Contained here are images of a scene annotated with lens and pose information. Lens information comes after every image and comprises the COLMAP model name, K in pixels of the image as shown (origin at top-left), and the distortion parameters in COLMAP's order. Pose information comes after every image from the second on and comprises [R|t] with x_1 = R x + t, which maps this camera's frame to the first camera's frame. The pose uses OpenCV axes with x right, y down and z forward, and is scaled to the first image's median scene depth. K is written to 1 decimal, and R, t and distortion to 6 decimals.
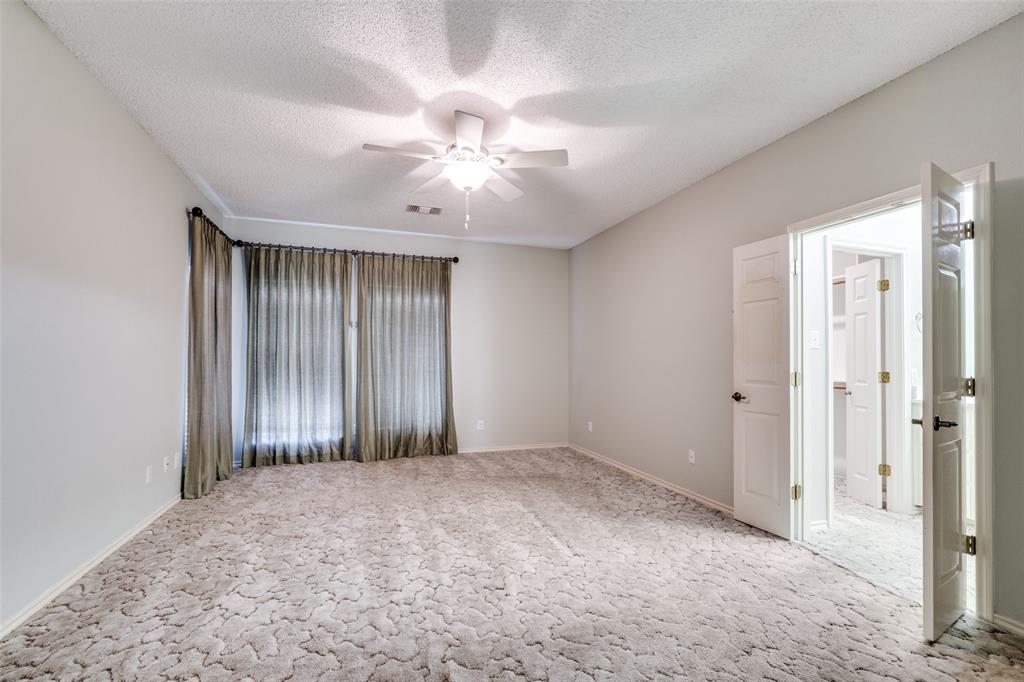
lens RADIAL K [[451.3, 0, 506.9], [0, 451.3, 359.6], [0, 0, 1]] dist [-0.004403, 0.002047]
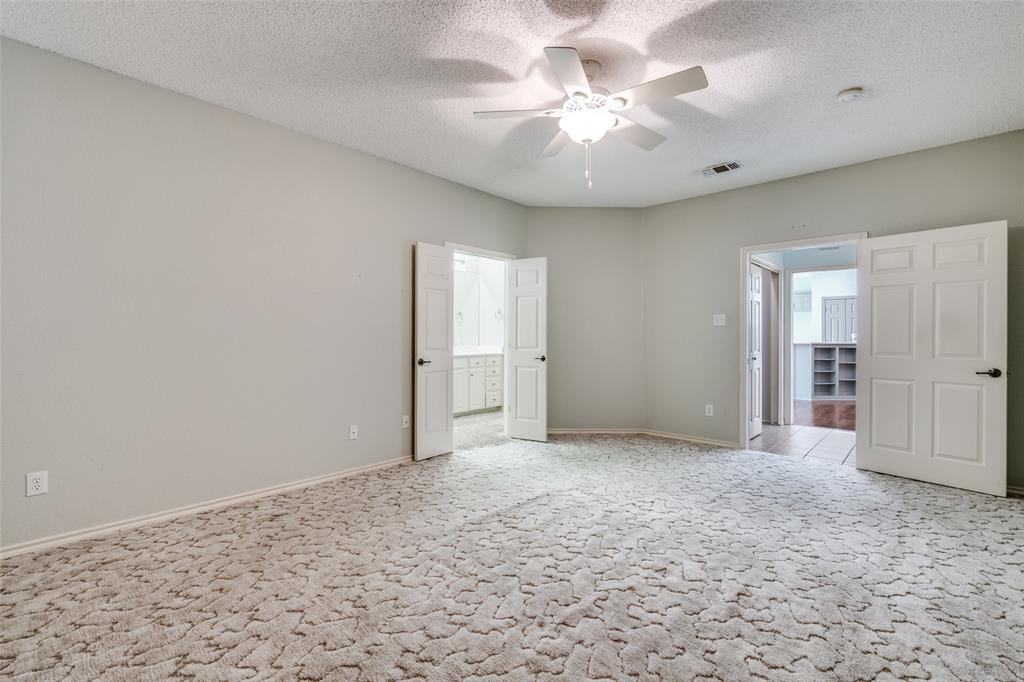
lens RADIAL K [[451.3, 0, 512.2], [0, 451.3, 334.7], [0, 0, 1]] dist [-0.004403, 0.002047]
pose [[-0.470306, -0.004790, 0.882490, -0.612788], [-0.001401, 0.999988, 0.004681, 0.001654], [-0.882502, 0.000965, -0.470307, 1.179480]]
